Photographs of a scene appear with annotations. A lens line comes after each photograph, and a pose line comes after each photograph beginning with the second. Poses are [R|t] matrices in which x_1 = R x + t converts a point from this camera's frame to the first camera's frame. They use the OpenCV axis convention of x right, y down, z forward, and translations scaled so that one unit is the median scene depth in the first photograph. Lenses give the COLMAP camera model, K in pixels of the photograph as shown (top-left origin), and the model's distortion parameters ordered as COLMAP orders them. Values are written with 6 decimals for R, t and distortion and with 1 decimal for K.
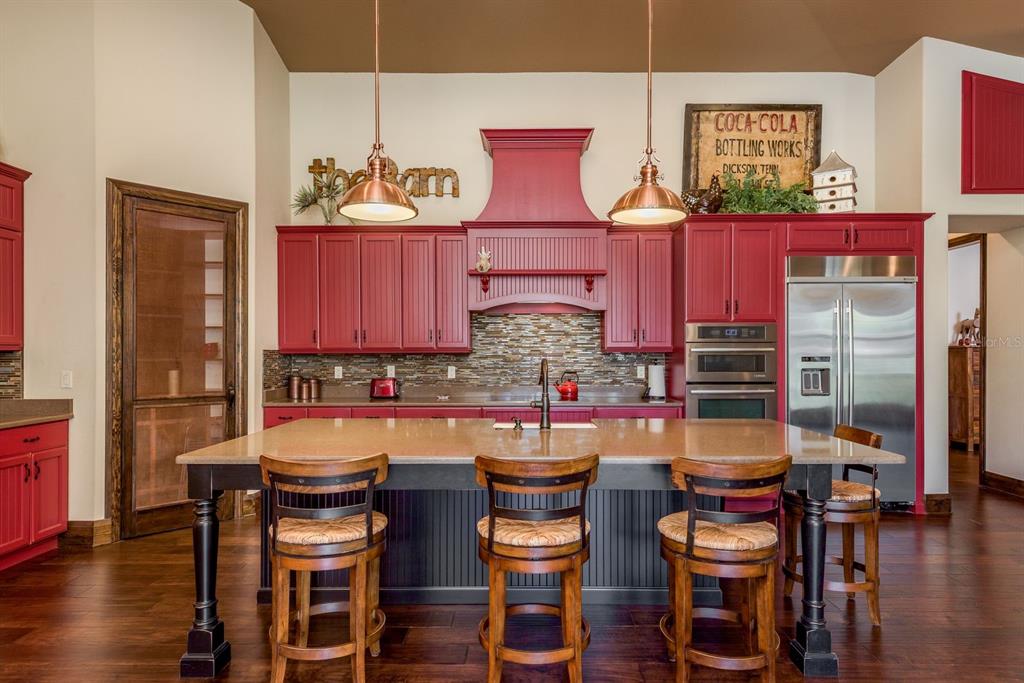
lens RADIAL K [[572.1, 0, 507.8], [0, 572.1, 352.2], [0, 0, 1]] dist [-0.000512, -0.002860]
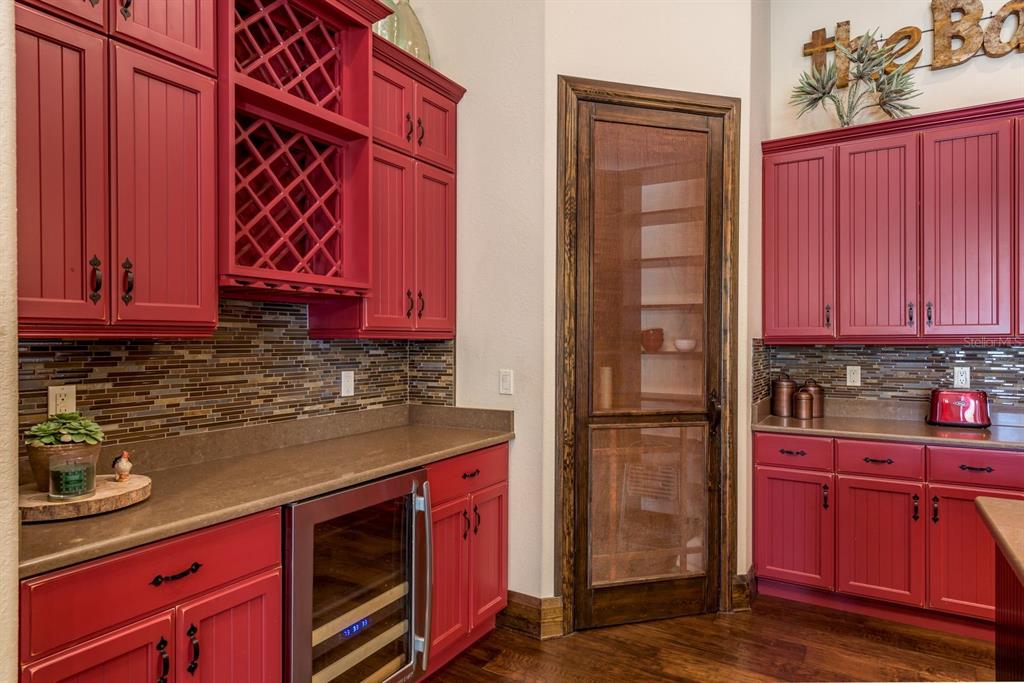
lens RADIAL K [[572.1, 0, 510.7], [0, 572.1, 340.2], [0, 0, 1]] dist [-0.000512, -0.002860]
pose [[0.853779, 0.002697, -0.520628, -0.397976], [-0.002850, 0.999996, 0.000506, -0.002406], [0.520628, 0.001052, 0.853783, 0.404420]]
